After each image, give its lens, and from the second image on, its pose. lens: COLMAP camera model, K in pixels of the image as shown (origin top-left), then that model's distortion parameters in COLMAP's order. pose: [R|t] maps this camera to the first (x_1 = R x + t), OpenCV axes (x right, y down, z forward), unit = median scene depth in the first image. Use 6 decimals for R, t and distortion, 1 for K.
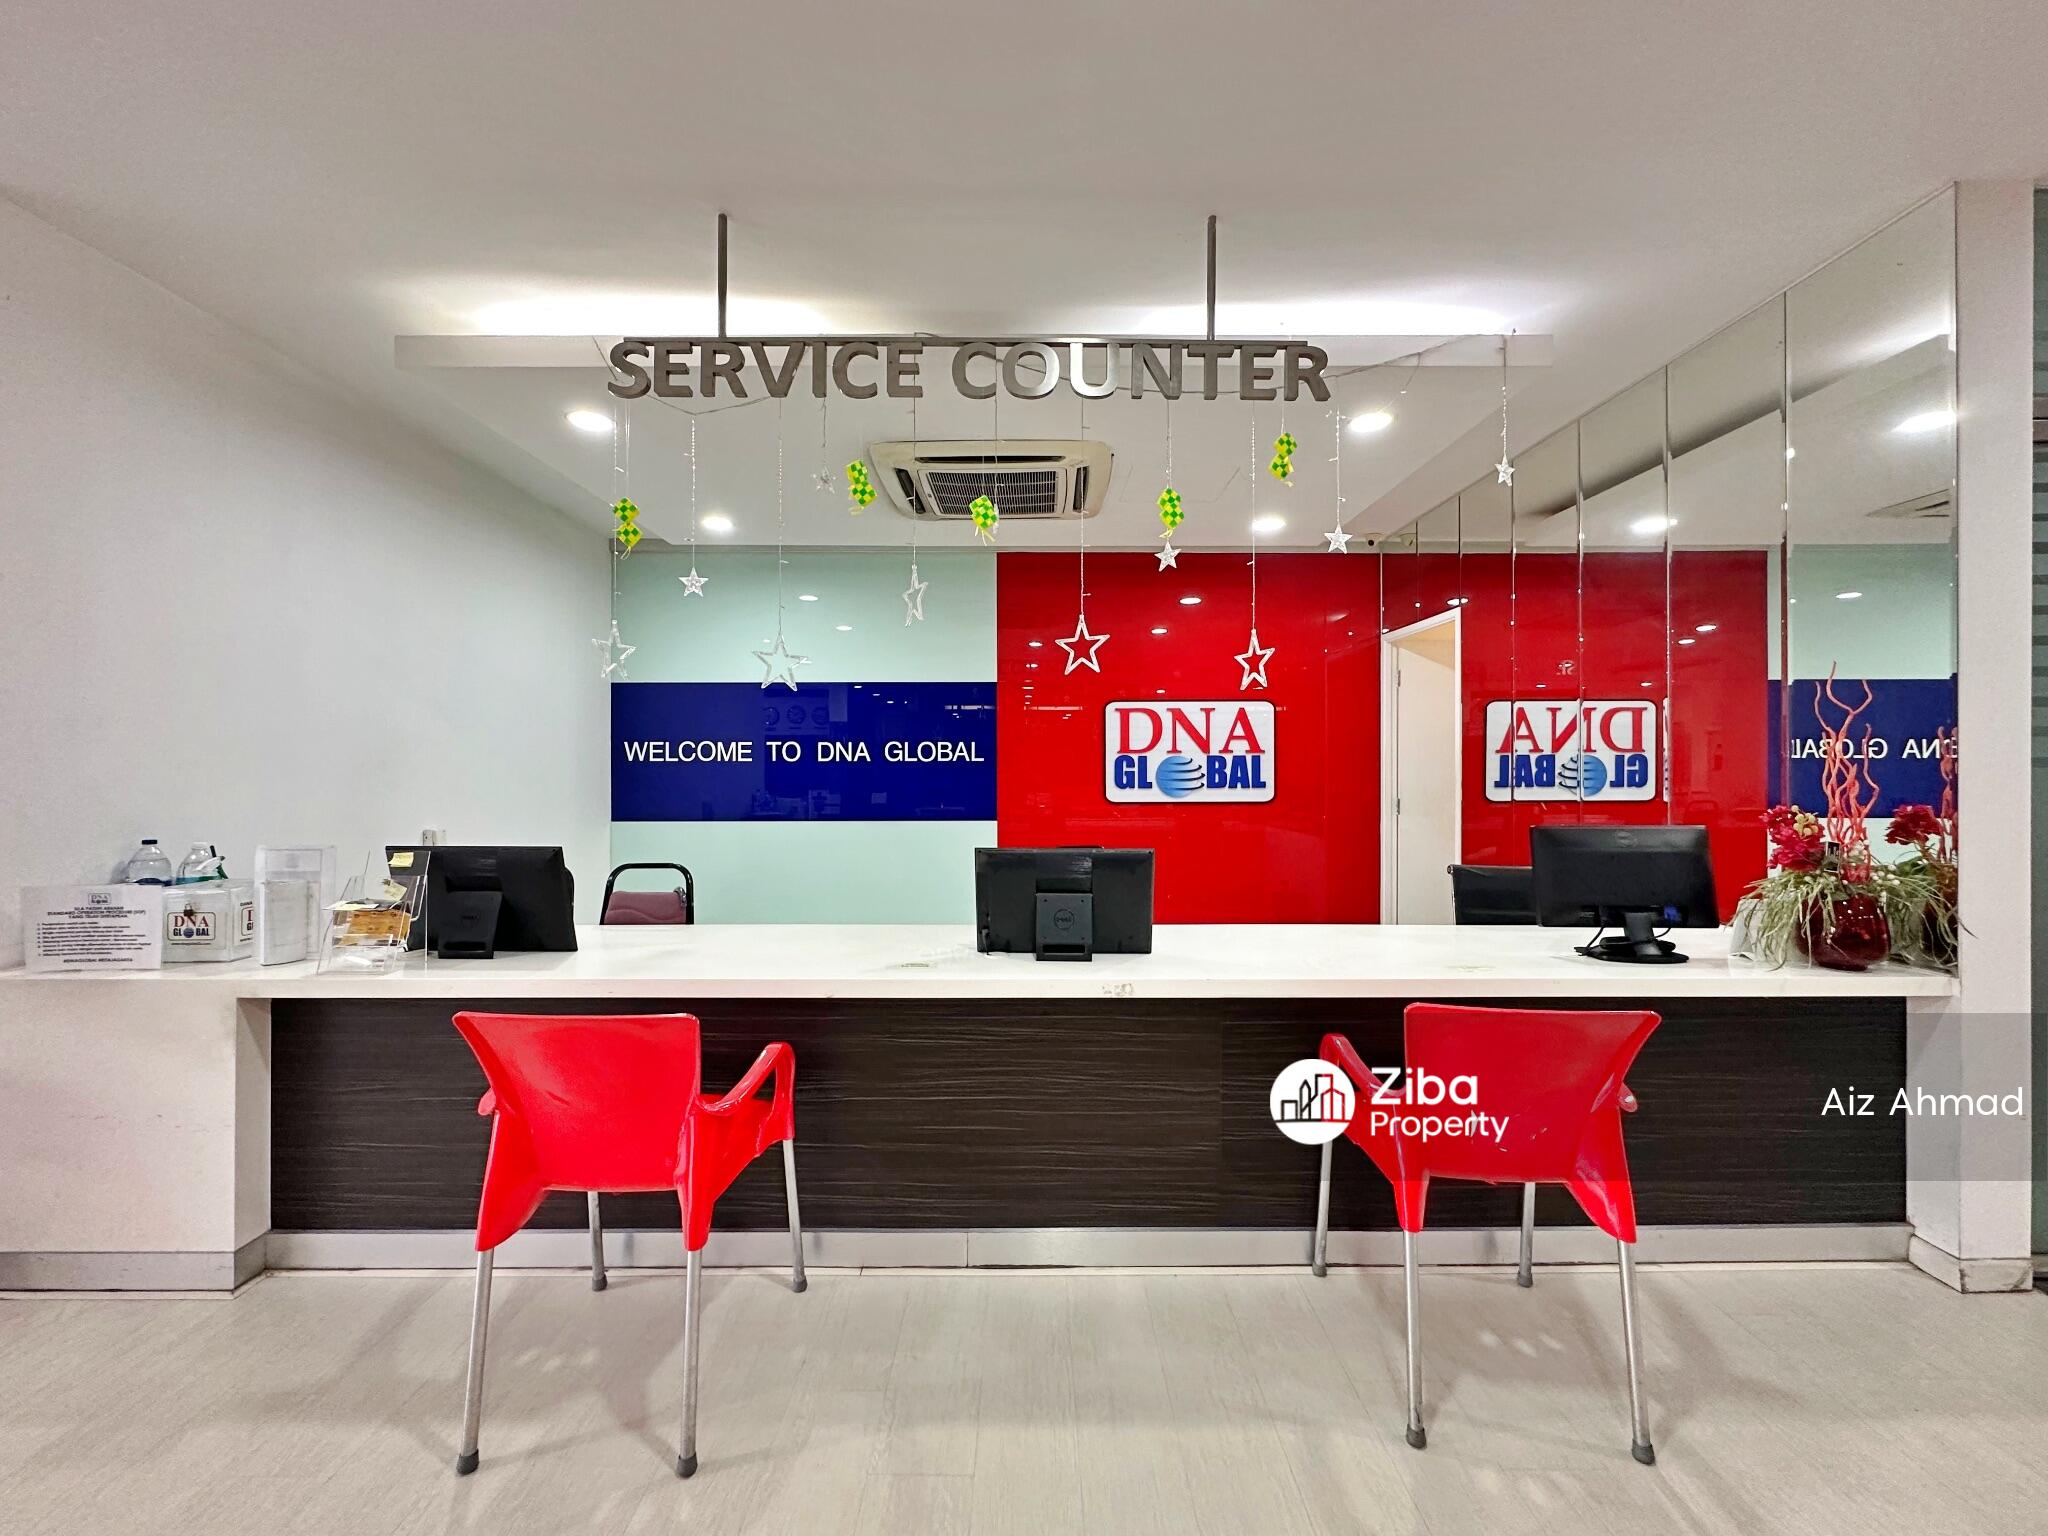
lens RADIAL K [[822.3, 0, 1025.9], [0, 822.3, 768.7], [0, 0, 1]] dist [-0.003539, 0.000048]
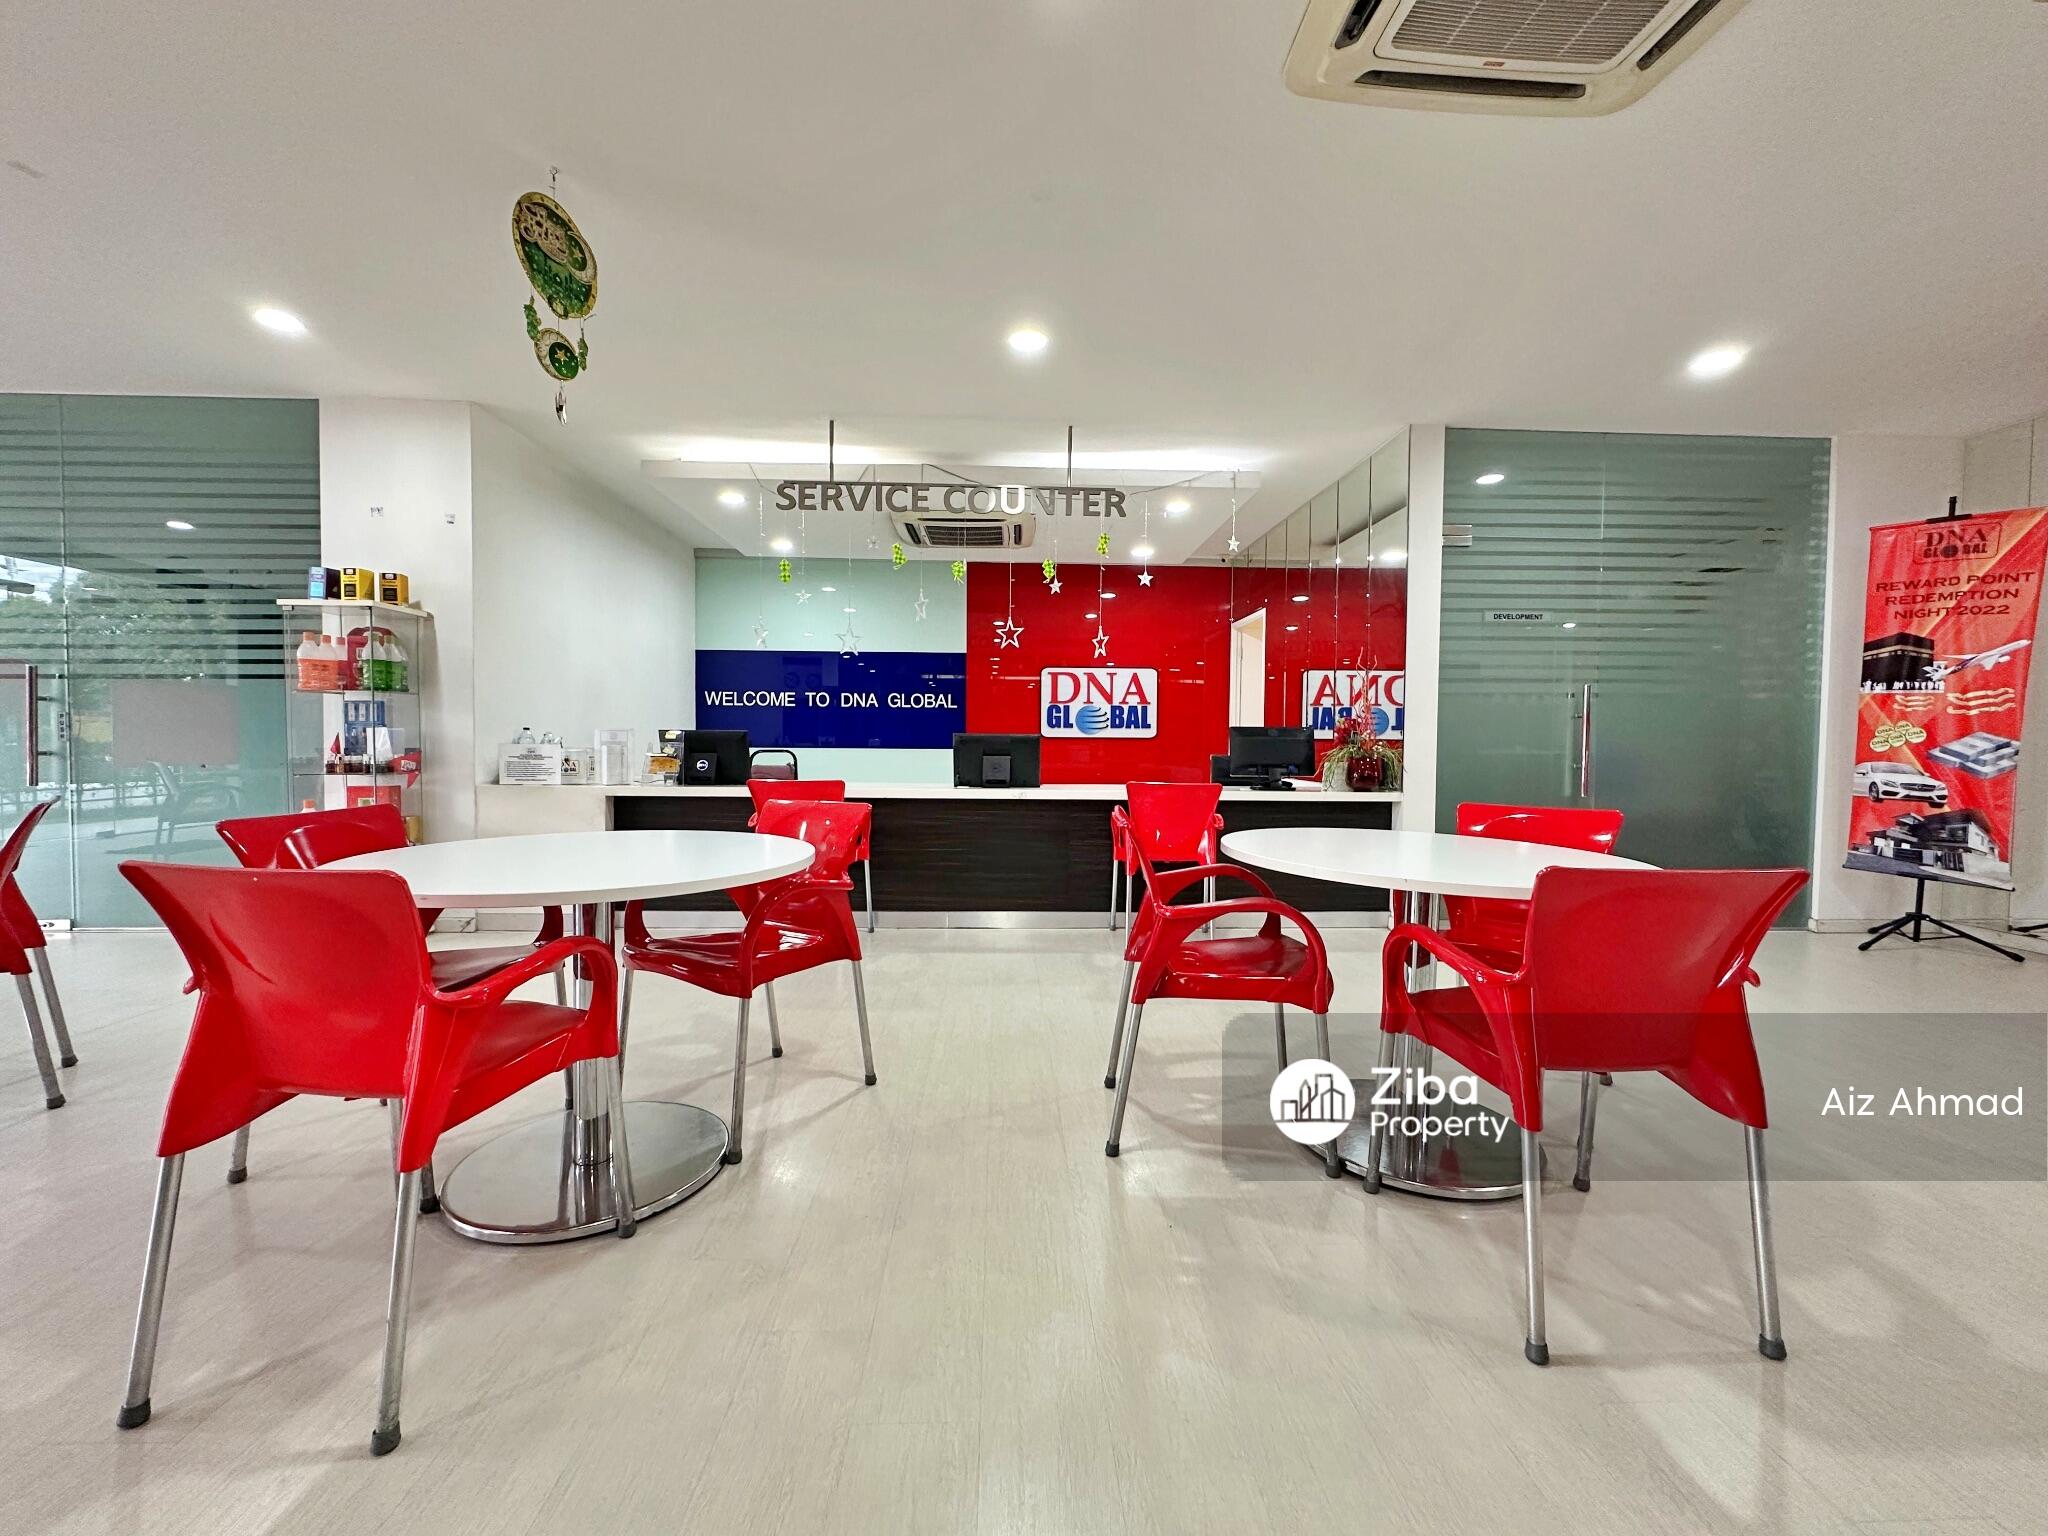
lens RADIAL K [[822.3, 0, 1024.2], [0, 822.3, 768.5], [0, 0, 1]] dist [-0.003539, 0.000048]
pose [[0.999430, 0.007750, 0.032860, 0.020603], [-0.008784, 0.999468, 0.031422, 0.051279], [-0.032599, -0.031692, 0.998966, -0.451375]]
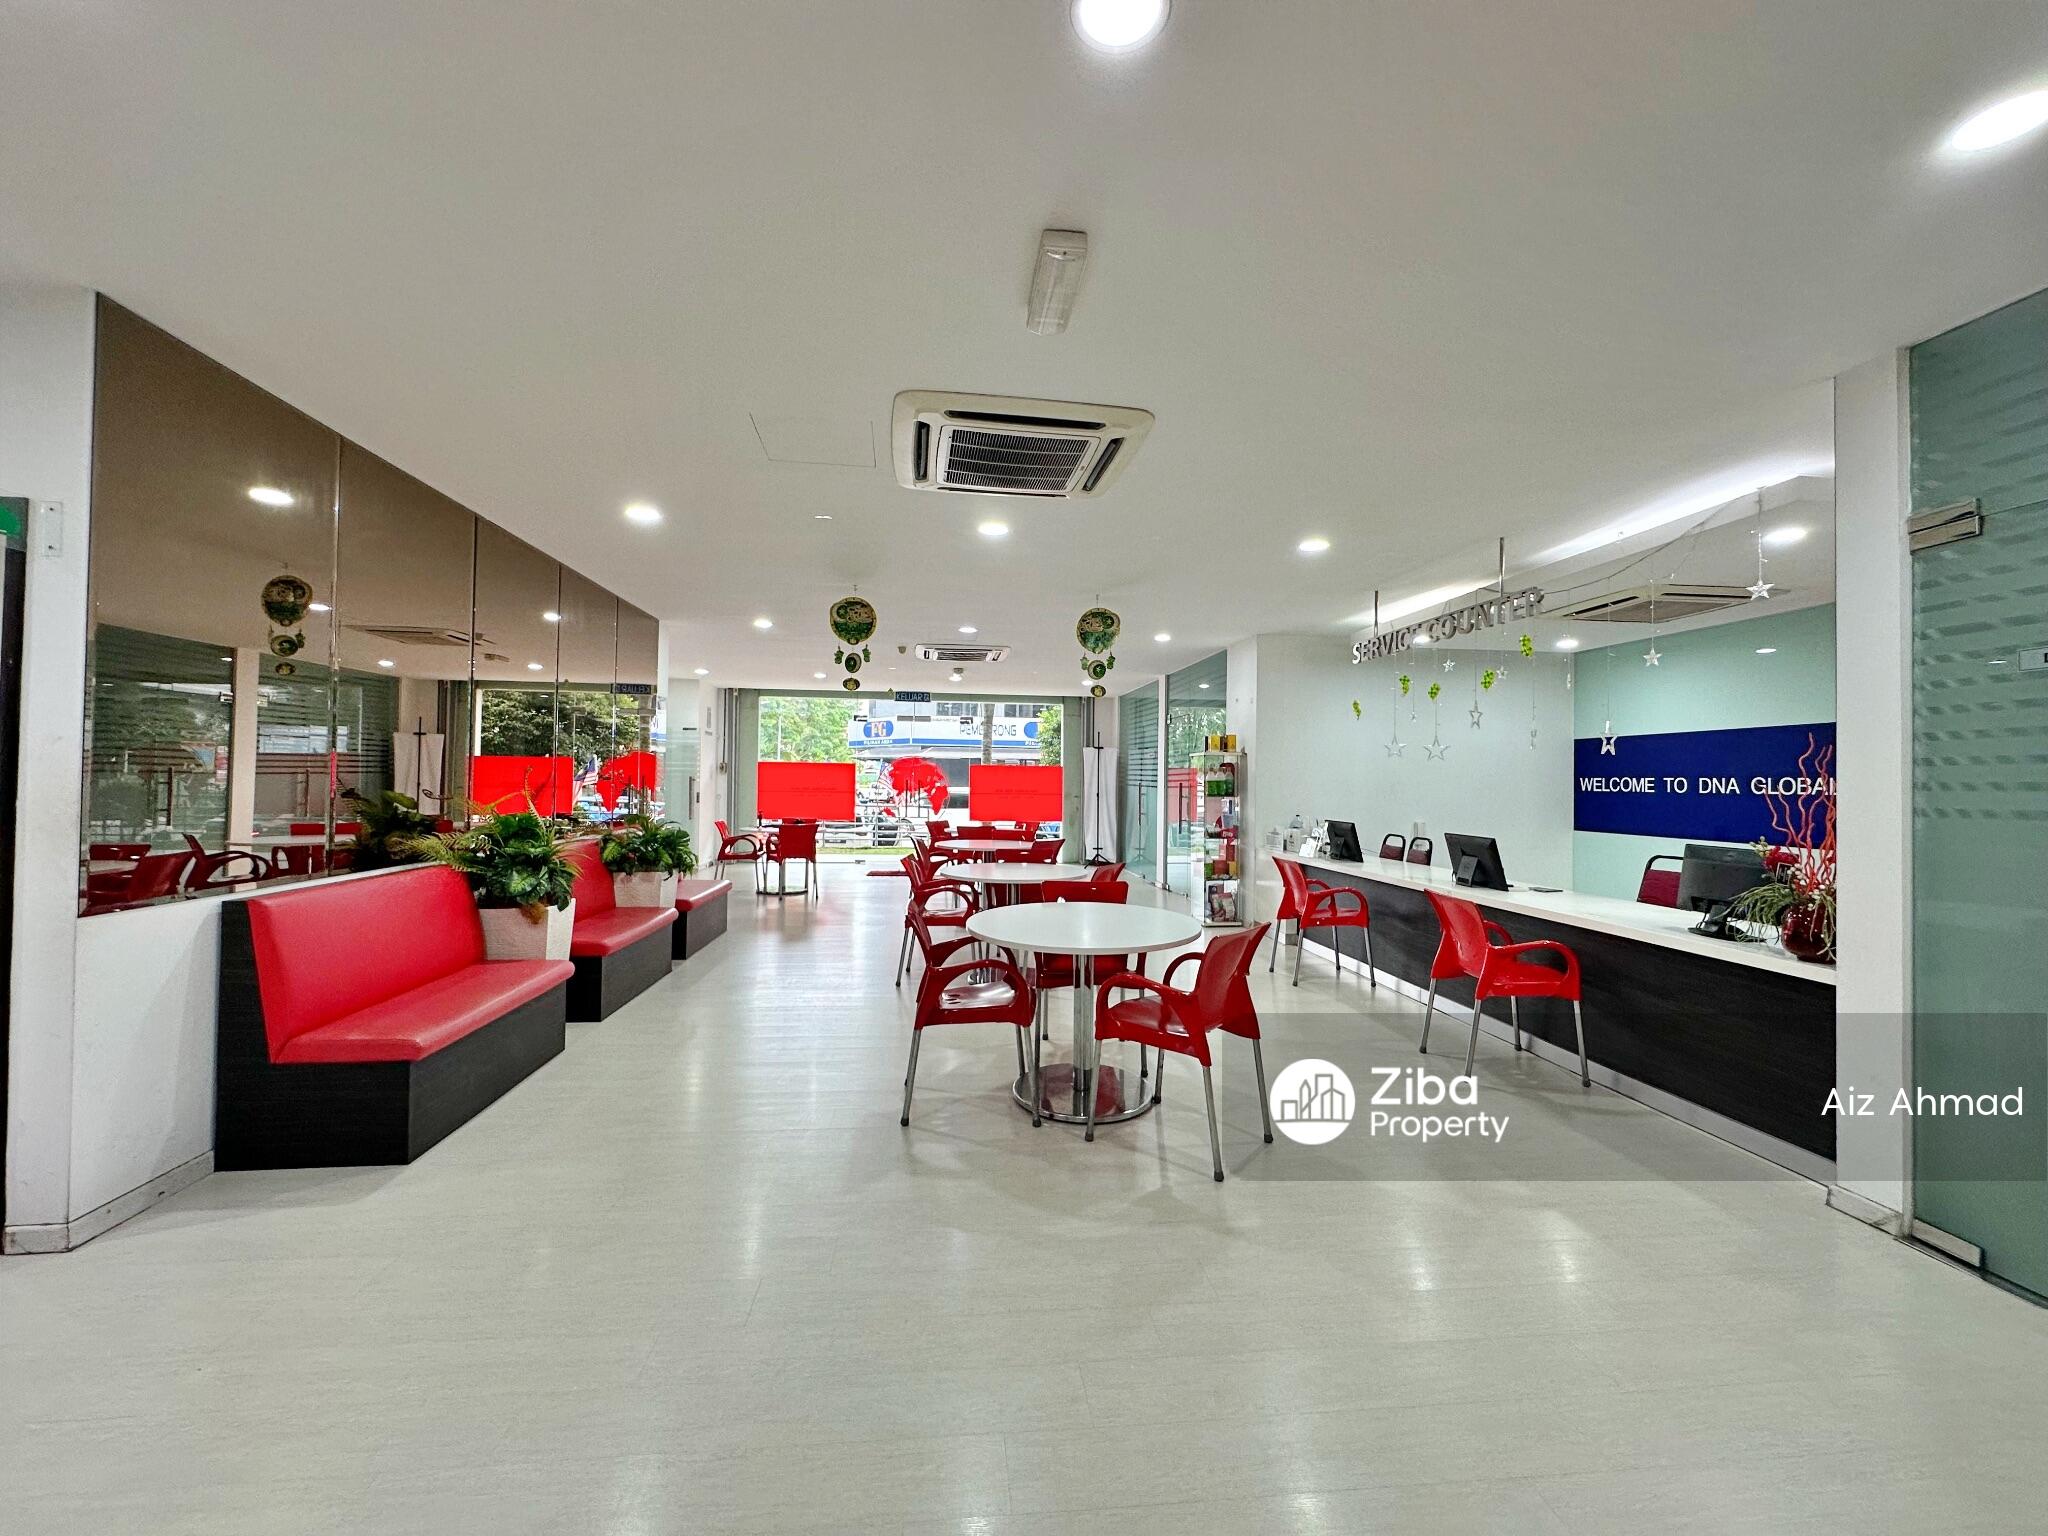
lens RADIAL K [[822.3, 0, 1022.6], [0, 822.3, 777.5], [0, 0, 1]] dist [-0.003539, 0.000048]
pose [[0.102662, -0.002499, -0.994713, 0.908948], [-0.012763, 0.999911, -0.003829, -0.014858], [0.994634, 0.013089, 0.102621, -0.177913]]
